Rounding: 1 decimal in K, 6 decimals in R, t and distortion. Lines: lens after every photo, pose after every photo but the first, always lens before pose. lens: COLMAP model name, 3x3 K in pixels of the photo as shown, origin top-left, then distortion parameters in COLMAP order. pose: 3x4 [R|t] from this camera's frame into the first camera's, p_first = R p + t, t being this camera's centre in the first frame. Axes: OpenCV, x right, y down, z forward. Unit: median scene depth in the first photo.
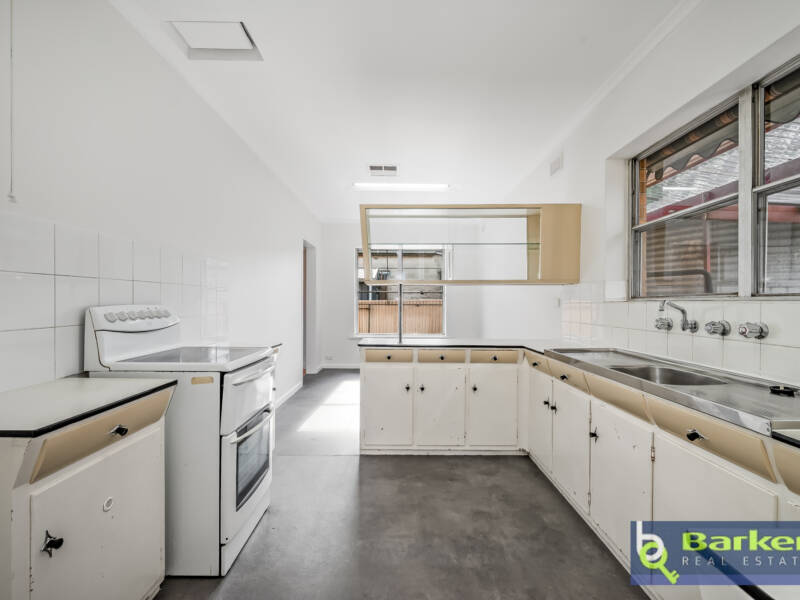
lens RADIAL K [[355.5, 0, 400.0], [0, 355.5, 303.6], [0, 0, 1]] dist [-0.002794, -0.001180]
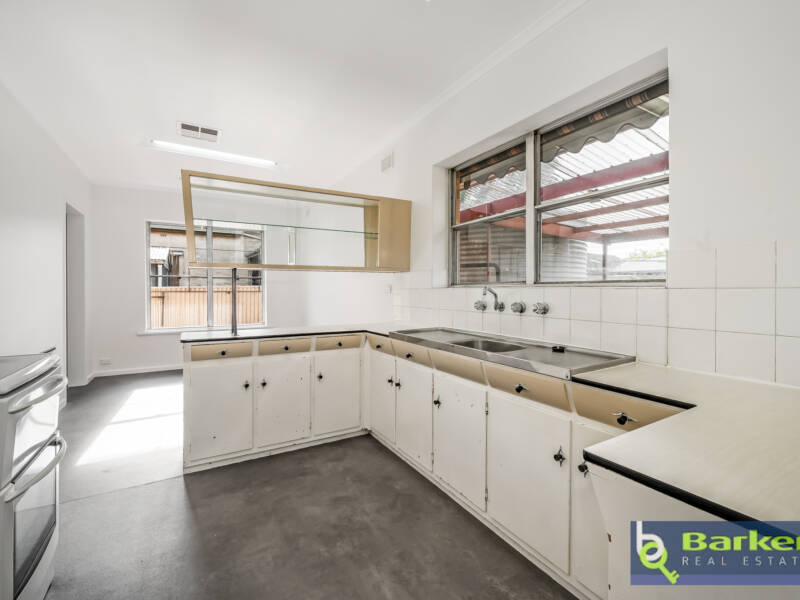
lens RADIAL K [[360.9, 0, 404.7], [0, 360.9, 291.6], [0, 0, 1]] dist [-0.001955, -0.001864]
pose [[0.860272, -0.006642, 0.509792, -0.108960], [0.004435, 0.999975, 0.005544, 0.000002], [-0.509816, -0.002508, 0.860280, 0.028002]]
